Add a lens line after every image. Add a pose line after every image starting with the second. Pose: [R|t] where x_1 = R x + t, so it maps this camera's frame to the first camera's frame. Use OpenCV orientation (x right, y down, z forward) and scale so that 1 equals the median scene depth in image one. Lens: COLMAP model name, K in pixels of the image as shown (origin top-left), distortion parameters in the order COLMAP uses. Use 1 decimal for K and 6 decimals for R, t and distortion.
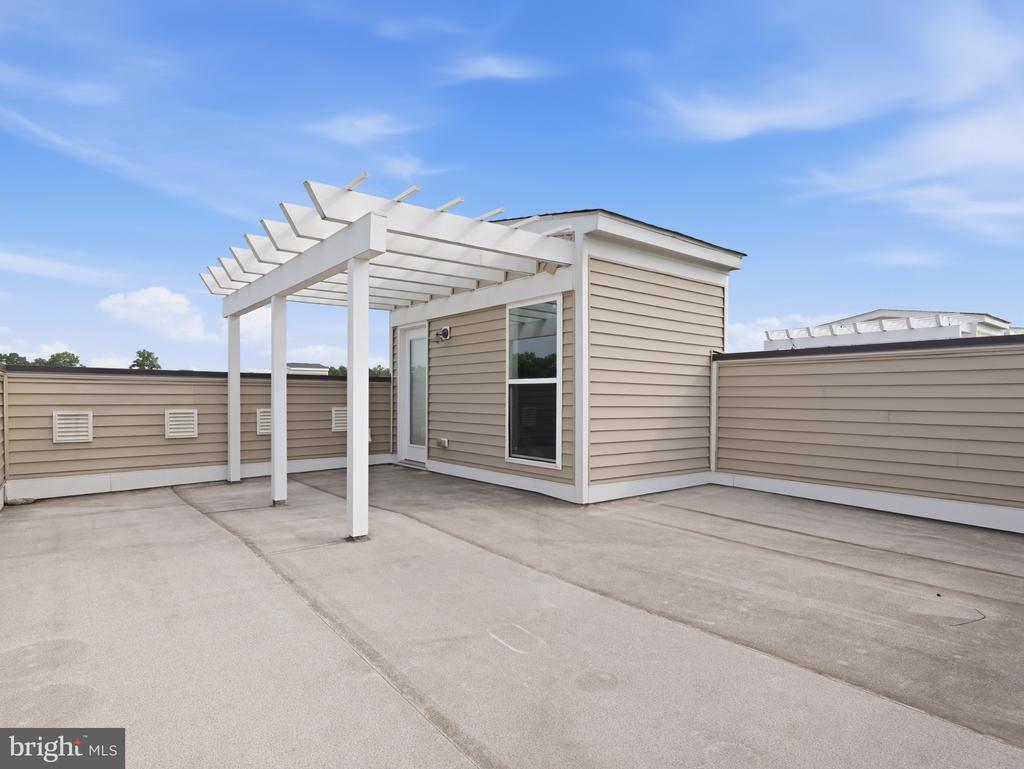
lens RADIAL K [[587.0, 0, 514.6], [0, 587.0, 405.6], [0, 0, 1]] dist [0.002122, 0.000155]
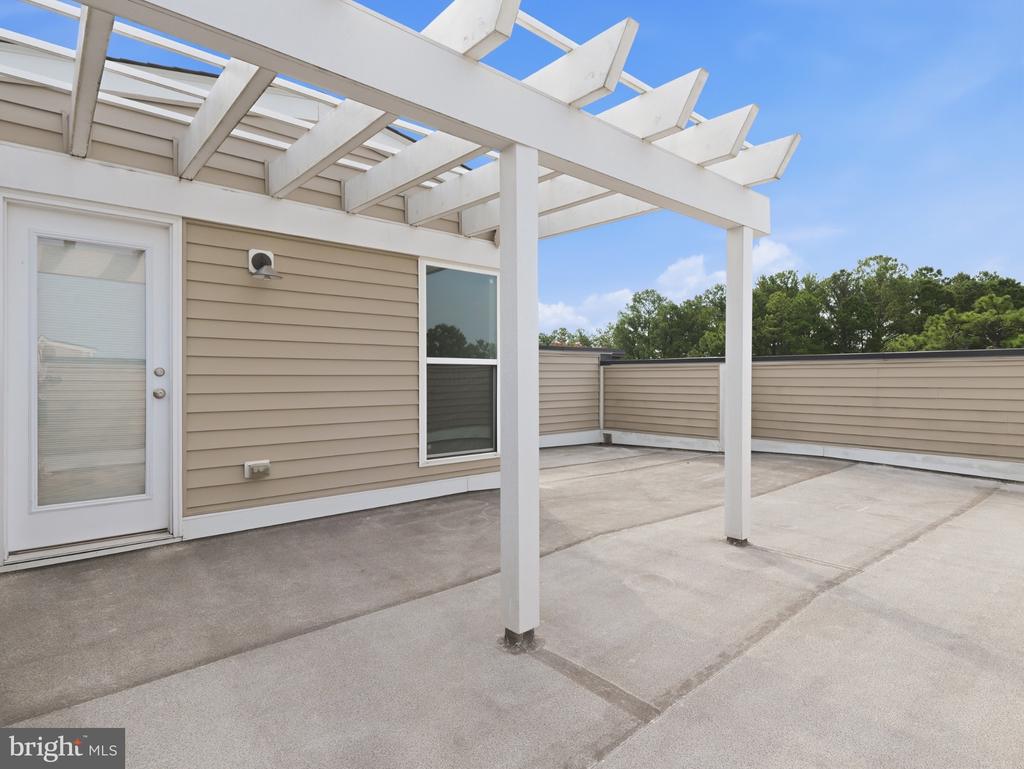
lens RADIAL K [[539.8, 0, 512.0], [0, 539.8, 384.5], [0, 0, 1]] dist [0.003220, 0.000752]
pose [[-0.044166, -0.019897, 0.998826, -1.058293], [0.013363, 0.999700, 0.020506, -0.033441], [-0.998935, 0.014253, -0.043887, 1.362352]]
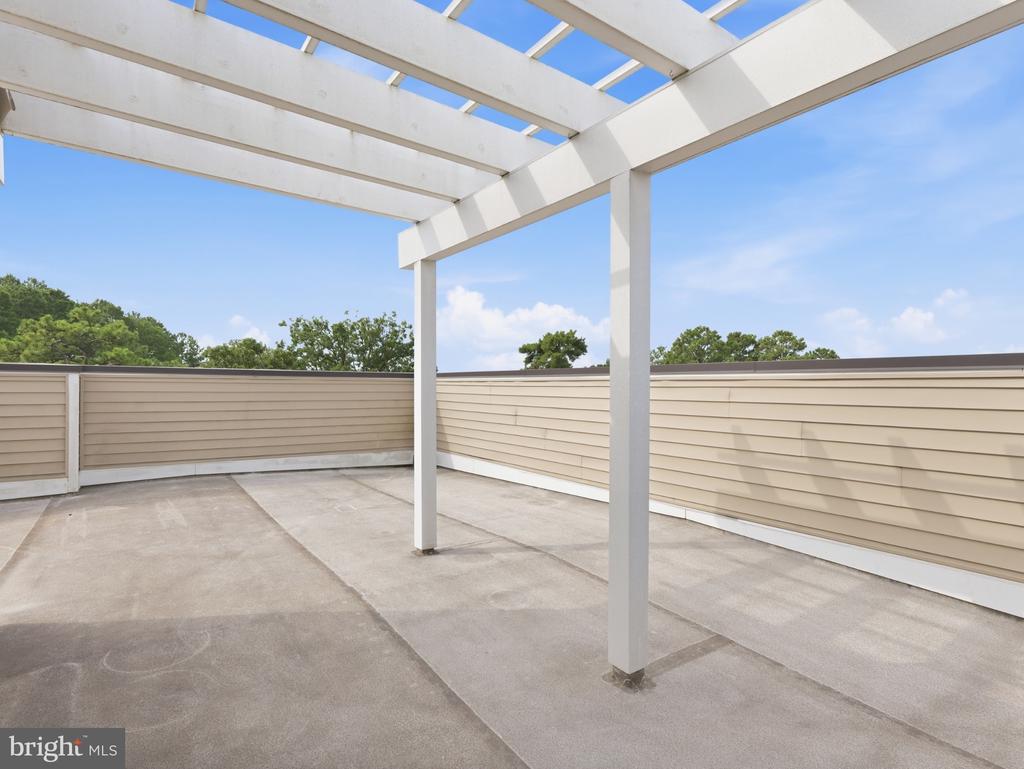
lens RADIAL K [[539.8, 0, 512.0], [0, 539.8, 384.5], [0, 0, 1]] dist [0.003220, 0.000752]
pose [[-0.998291, -0.015234, 0.056420, -0.449337], [-0.014912, 0.999870, 0.006121, -0.052760], [-0.056506, 0.005269, -0.998388, 1.851685]]
